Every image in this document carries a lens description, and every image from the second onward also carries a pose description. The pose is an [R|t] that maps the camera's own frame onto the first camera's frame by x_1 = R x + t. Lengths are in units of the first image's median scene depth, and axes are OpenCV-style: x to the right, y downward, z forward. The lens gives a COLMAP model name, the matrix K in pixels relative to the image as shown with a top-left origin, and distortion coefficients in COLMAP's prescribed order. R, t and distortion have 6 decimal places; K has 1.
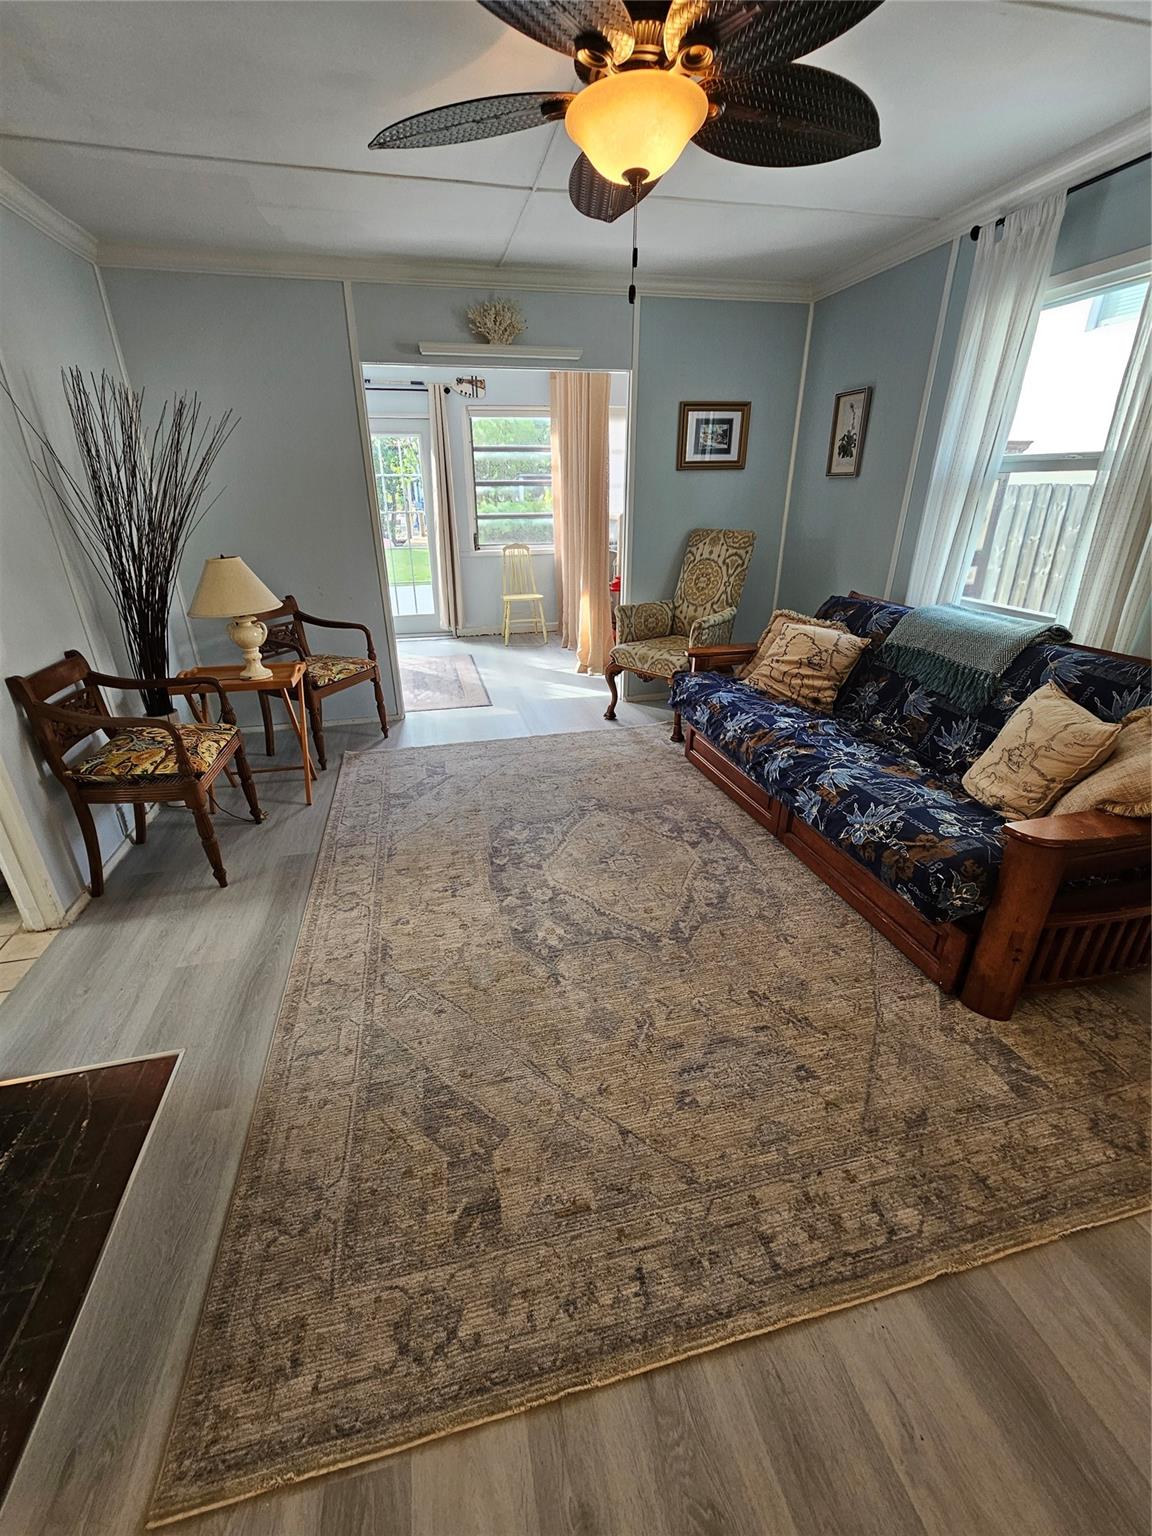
lens RADIAL K [[629.6, 0, 576.0], [0, 629.6, 768.0], [0, 0, 1]] dist [-0.001368, 0.000266]
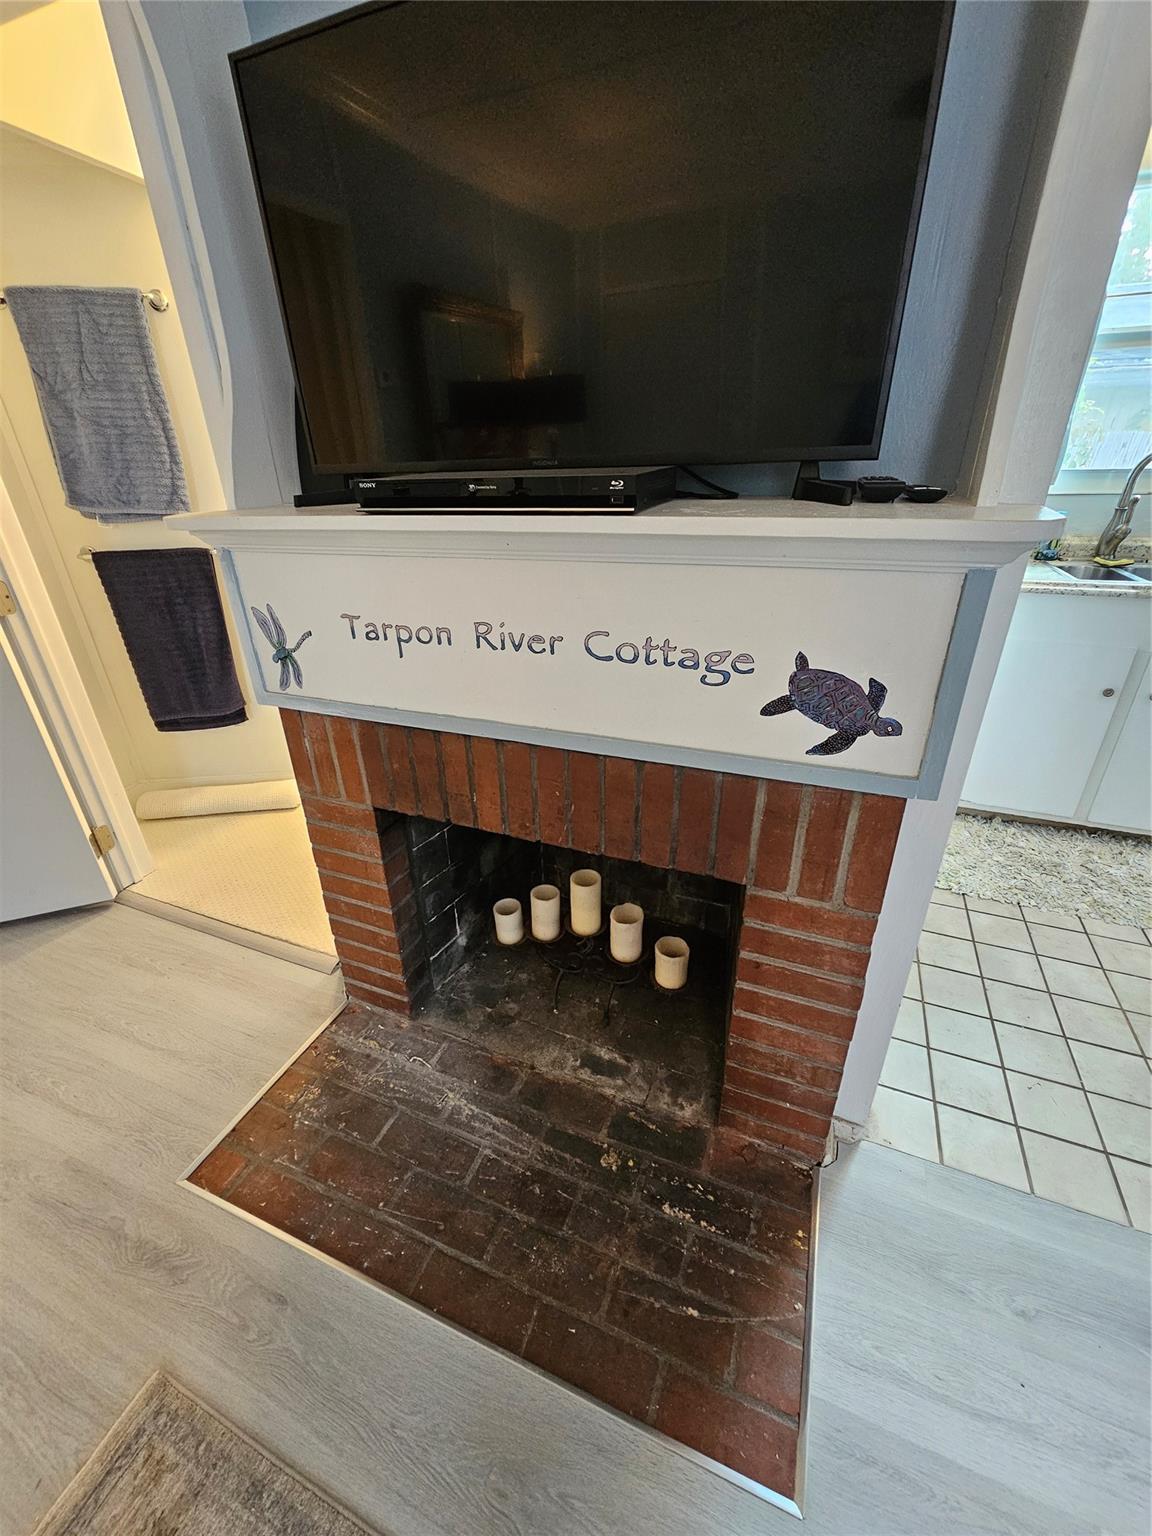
lens RADIAL K [[629.6, 0, 576.0], [0, 629.6, 768.0], [0, 0, 1]] dist [-0.001368, 0.000266]
pose [[-0.585282, 0.377823, -0.717422, -0.281601], [-0.313092, 0.710867, 0.629795, -0.156356], [0.747943, 0.593227, -0.297764, 0.484616]]
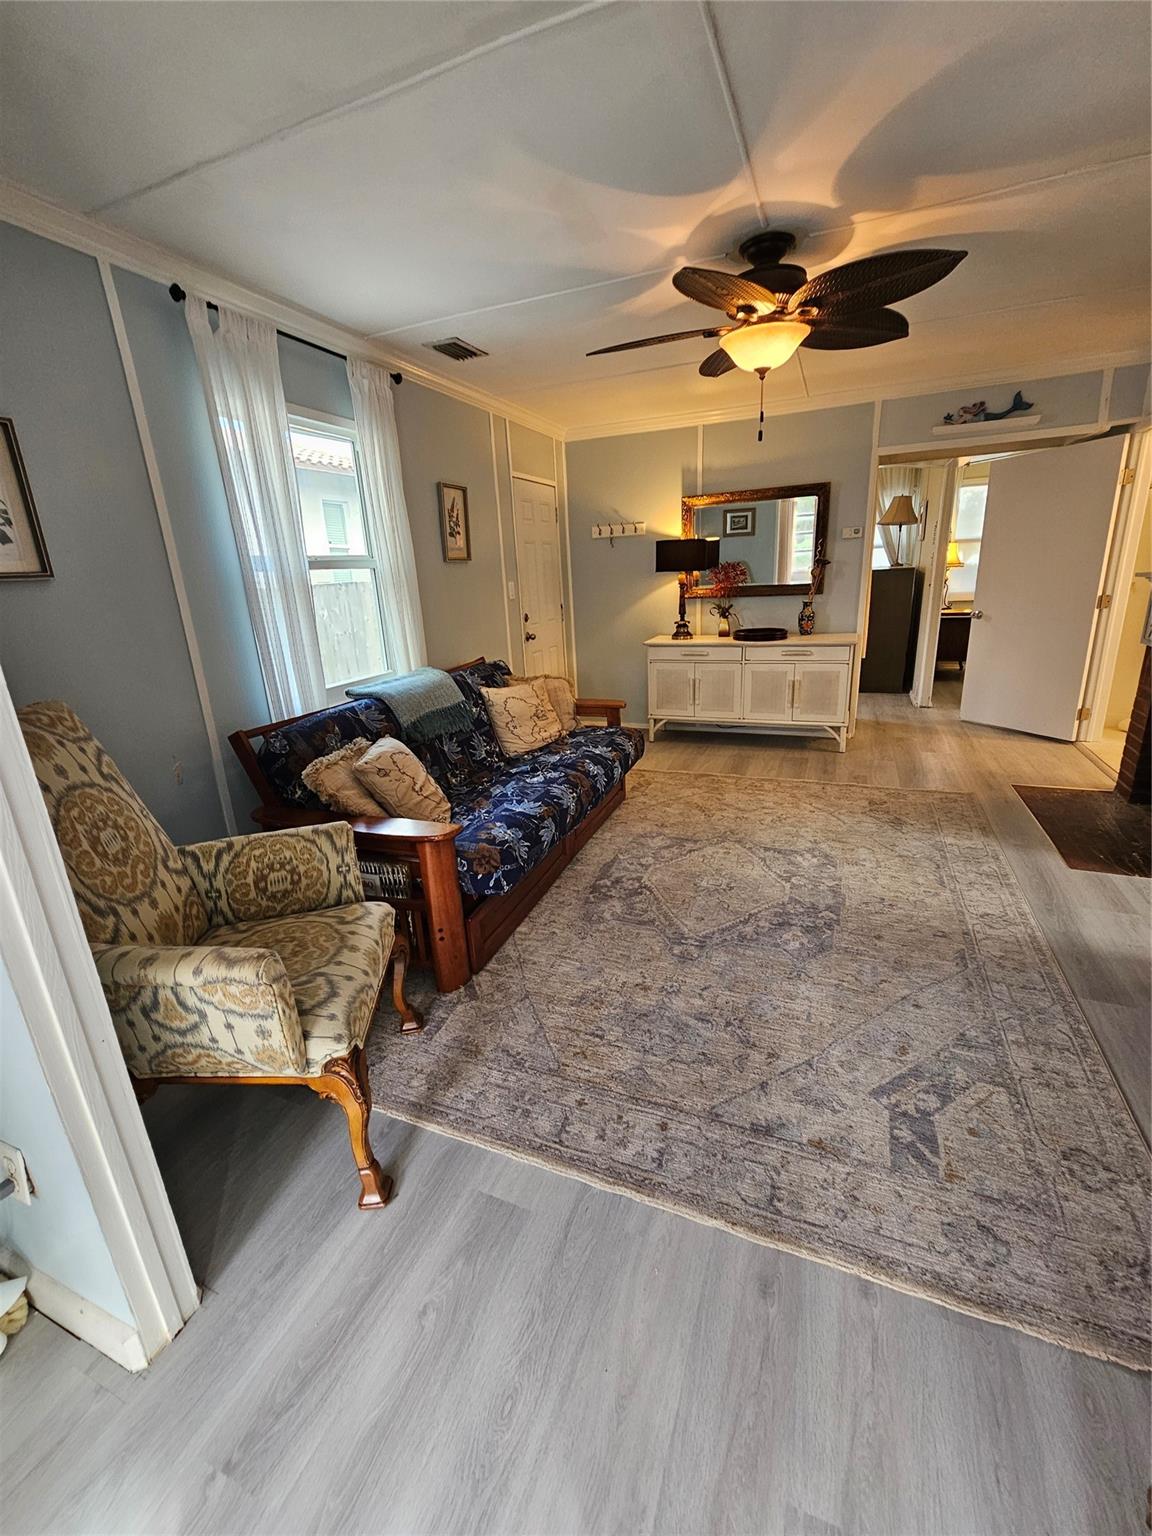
lens RADIAL K [[629.6, 0, 576.0], [0, 629.6, 768.0], [0, 0, 1]] dist [-0.001368, 0.000266]
pose [[-0.804639, -0.126572, 0.580117, -0.370831], [0.300525, 0.755817, 0.581743, -0.766725], [-0.512095, 0.642433, -0.570122, 1.744679]]
